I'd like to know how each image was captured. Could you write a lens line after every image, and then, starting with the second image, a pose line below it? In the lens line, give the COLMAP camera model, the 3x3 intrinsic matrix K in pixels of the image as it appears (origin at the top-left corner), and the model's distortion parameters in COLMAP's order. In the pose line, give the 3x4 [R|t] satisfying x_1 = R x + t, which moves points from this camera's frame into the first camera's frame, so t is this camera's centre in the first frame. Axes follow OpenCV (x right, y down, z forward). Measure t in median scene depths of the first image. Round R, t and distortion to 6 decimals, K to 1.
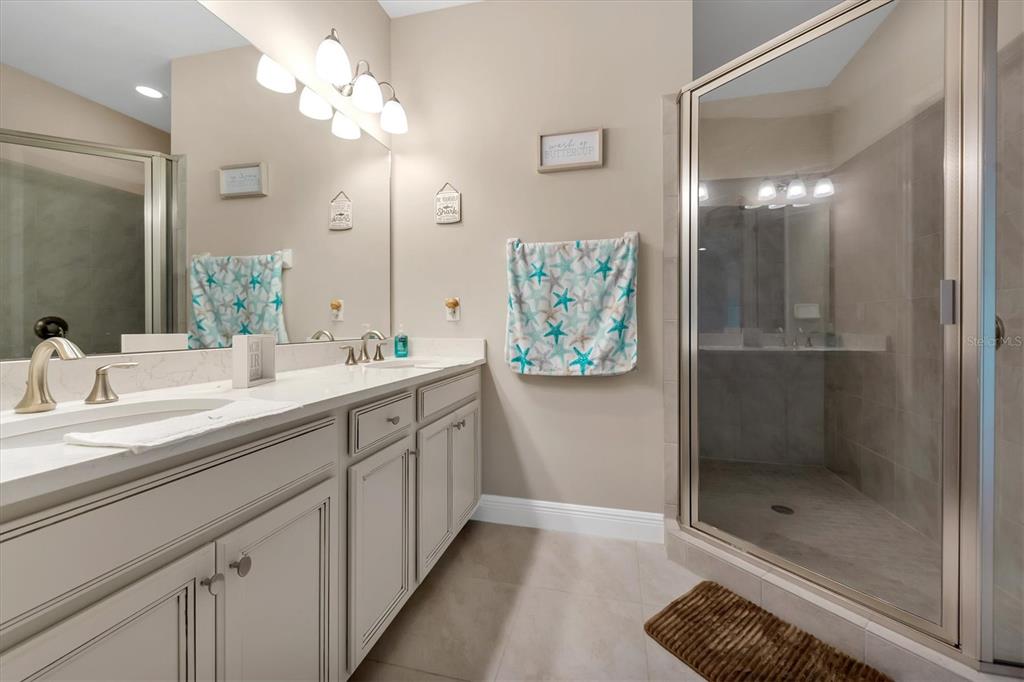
lens RADIAL K [[397.9, 0, 512.0], [0, 397.9, 341.0], [0, 0, 1]] dist [0.002846, -0.000215]
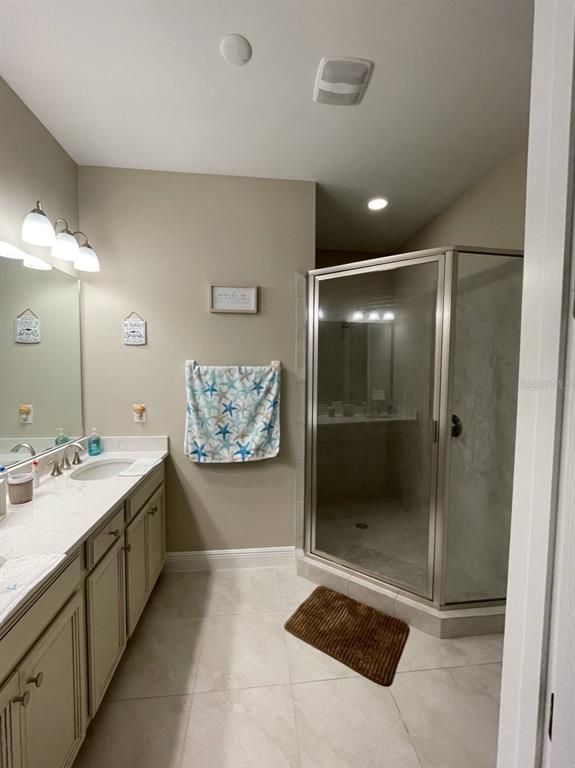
lens RADIAL K [[341.5, 0, 287.5], [0, 341.5, 384.0], [0, 0, 1]] dist [-0.003256, -0.000409]
pose [[0.935336, -0.011649, 0.353568, -0.101151], [-0.008171, 0.998480, 0.054514, -0.255755], [-0.353665, -0.053878, 0.933819, -0.181523]]
